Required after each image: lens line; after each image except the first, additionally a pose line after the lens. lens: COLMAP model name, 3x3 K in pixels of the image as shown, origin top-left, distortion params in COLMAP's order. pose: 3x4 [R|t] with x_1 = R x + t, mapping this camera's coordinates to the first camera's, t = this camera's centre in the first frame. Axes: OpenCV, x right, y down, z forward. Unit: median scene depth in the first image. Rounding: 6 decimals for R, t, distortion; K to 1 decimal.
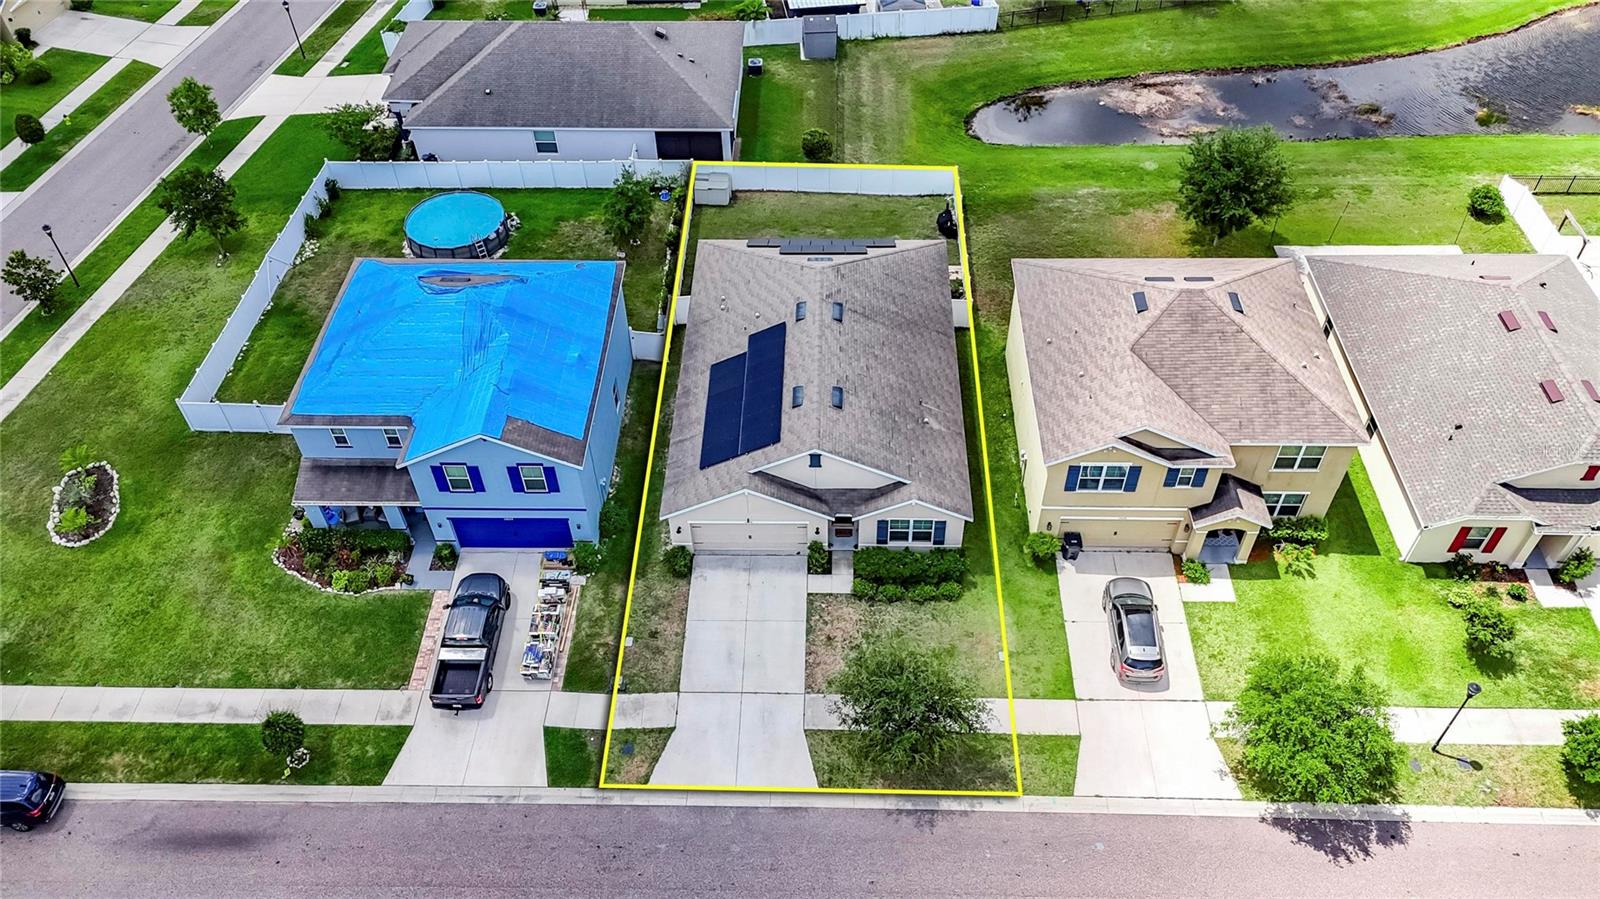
lens RADIAL K [[1161.3, 0, 807.1], [0, 1161.3, 456.2], [0, 0, 1]] dist [0.093438, -0.109959]
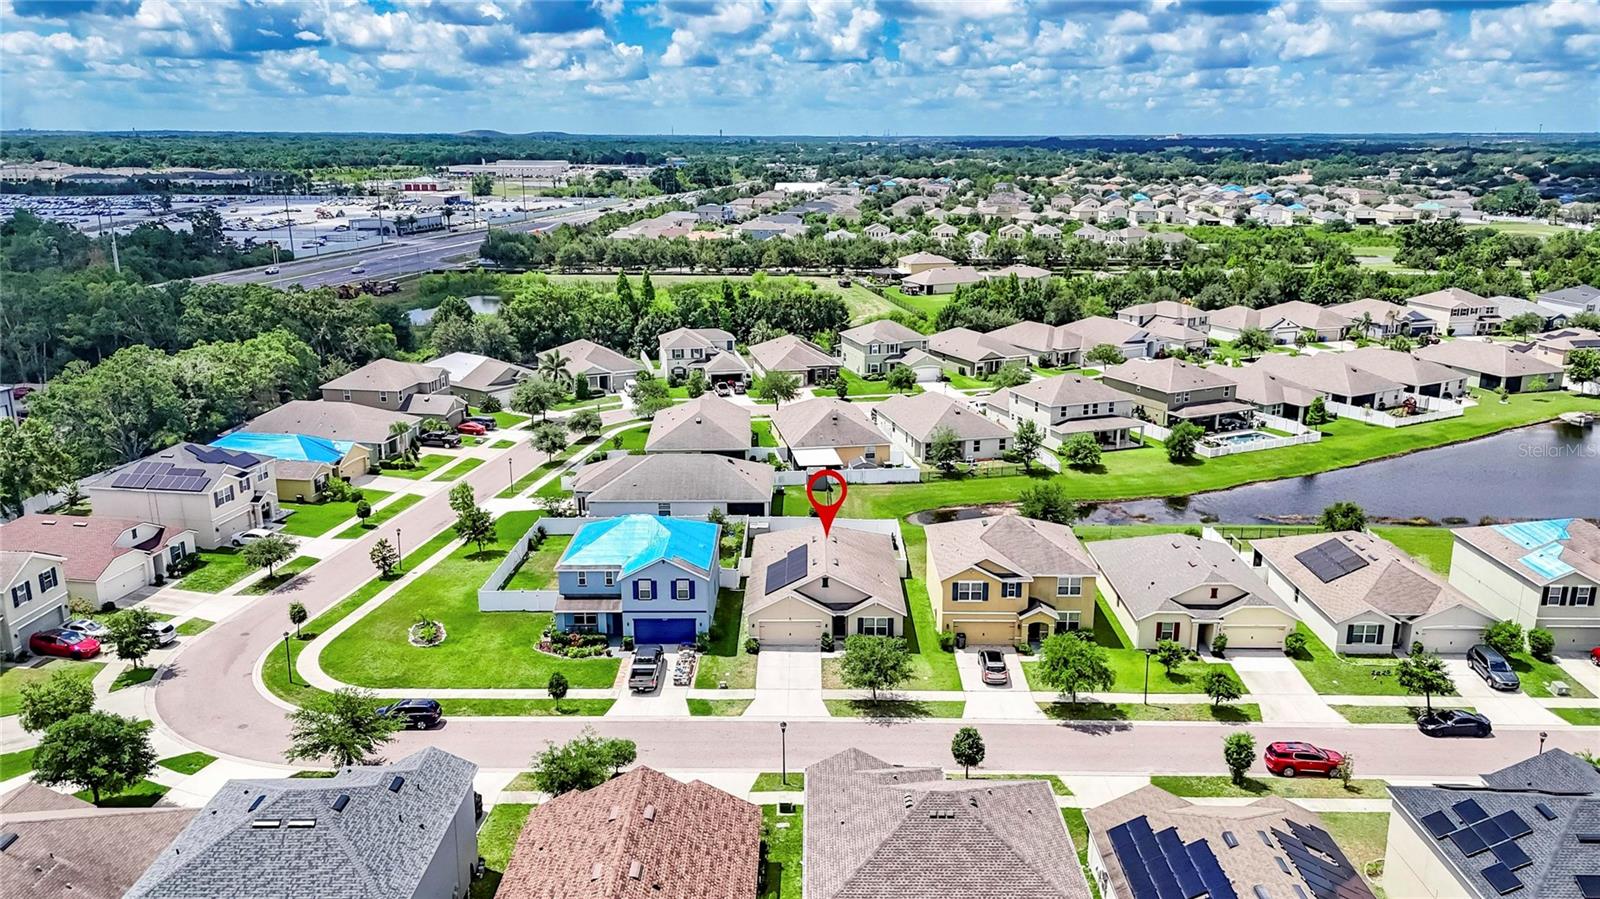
lens RADIAL K [[1161.3, 0, 807.1], [0, 1161.3, 456.2], [0, 0, 1]] dist [0.093438, -0.109959]
pose [[0.999768, 0.005515, 0.020815, -0.064282], [0.006091, 0.854723, -0.519049, 0.822935], [-0.020653, 0.519056, 0.854491, -0.778573]]
